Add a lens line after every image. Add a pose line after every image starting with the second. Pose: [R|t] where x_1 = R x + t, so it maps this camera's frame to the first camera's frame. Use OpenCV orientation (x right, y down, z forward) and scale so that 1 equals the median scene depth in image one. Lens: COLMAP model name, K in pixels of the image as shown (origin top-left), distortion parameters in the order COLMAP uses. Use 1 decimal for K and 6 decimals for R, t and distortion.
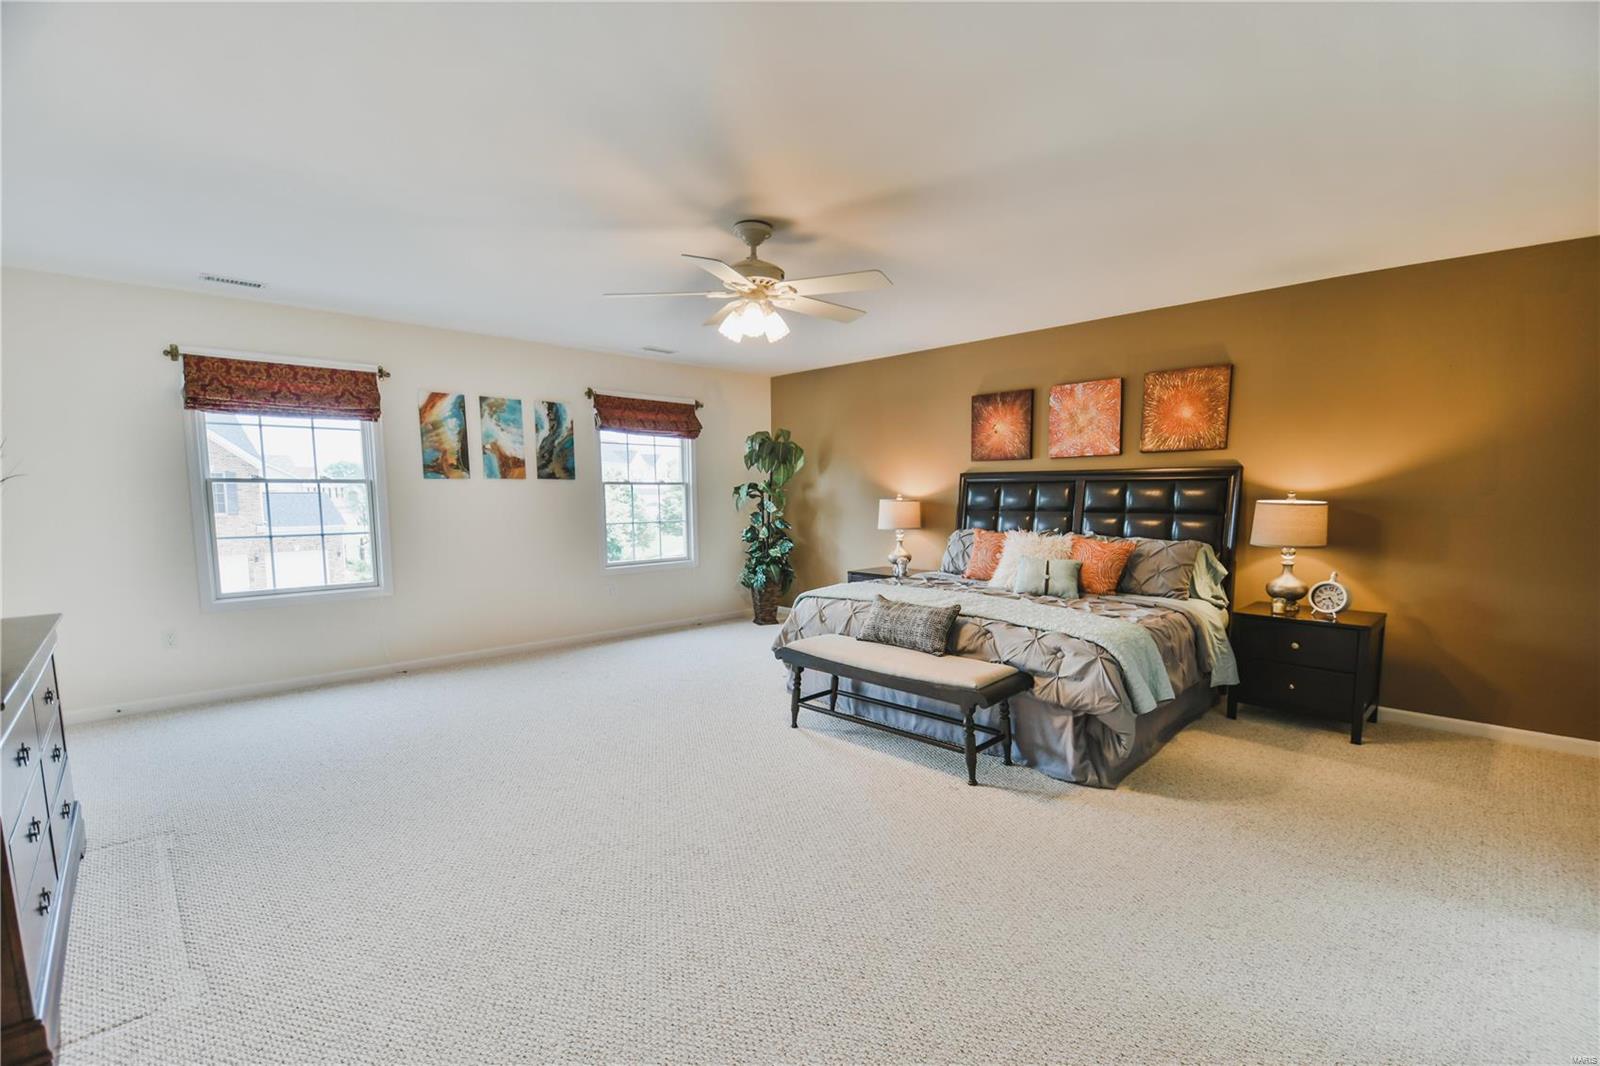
lens RADIAL K [[700.7, 0, 809.2], [0, 700.7, 569.3], [0, 0, 1]] dist [0.025442, -0.029913]
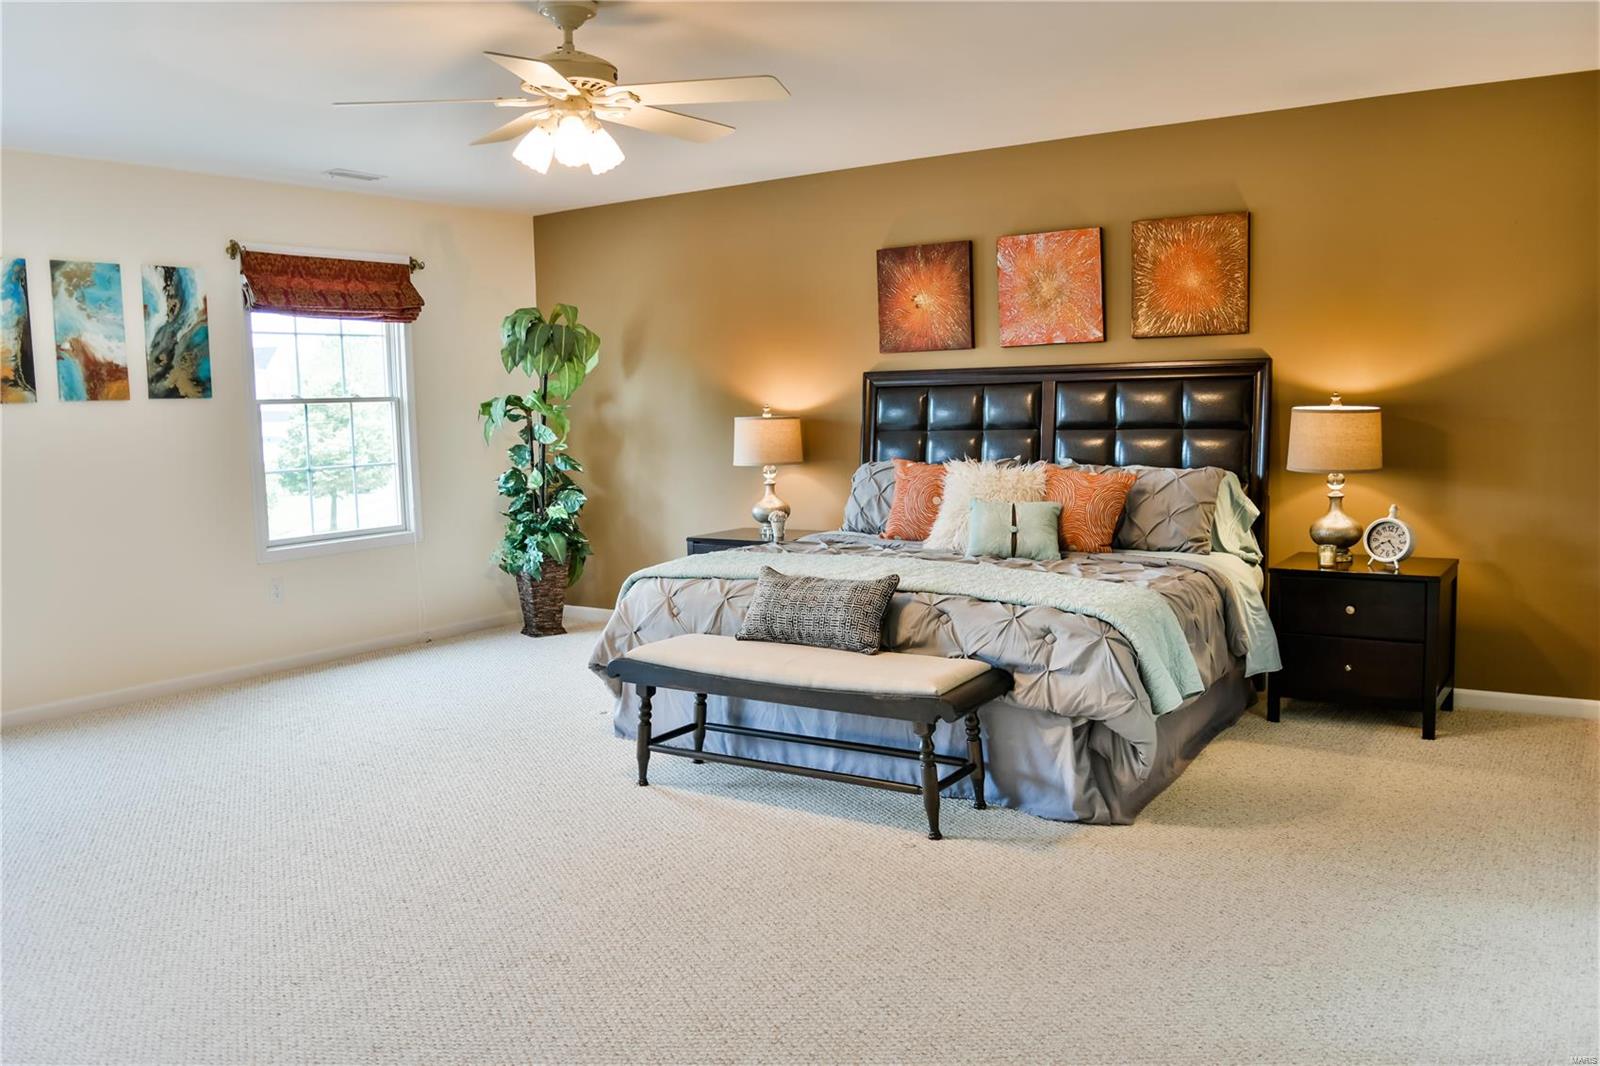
lens RADIAL K [[1227.0, 0, 800.0], [0, 1227.0, 533.0], [0, 0, 1]] dist [-0.082755, 0.009610]
pose [[0.982429, -0.041318, 0.182007, -0.063247], [0.042530, 0.999091, -0.002758, 0.008876], [-0.181727, 0.010450, 0.983293, -0.082708]]
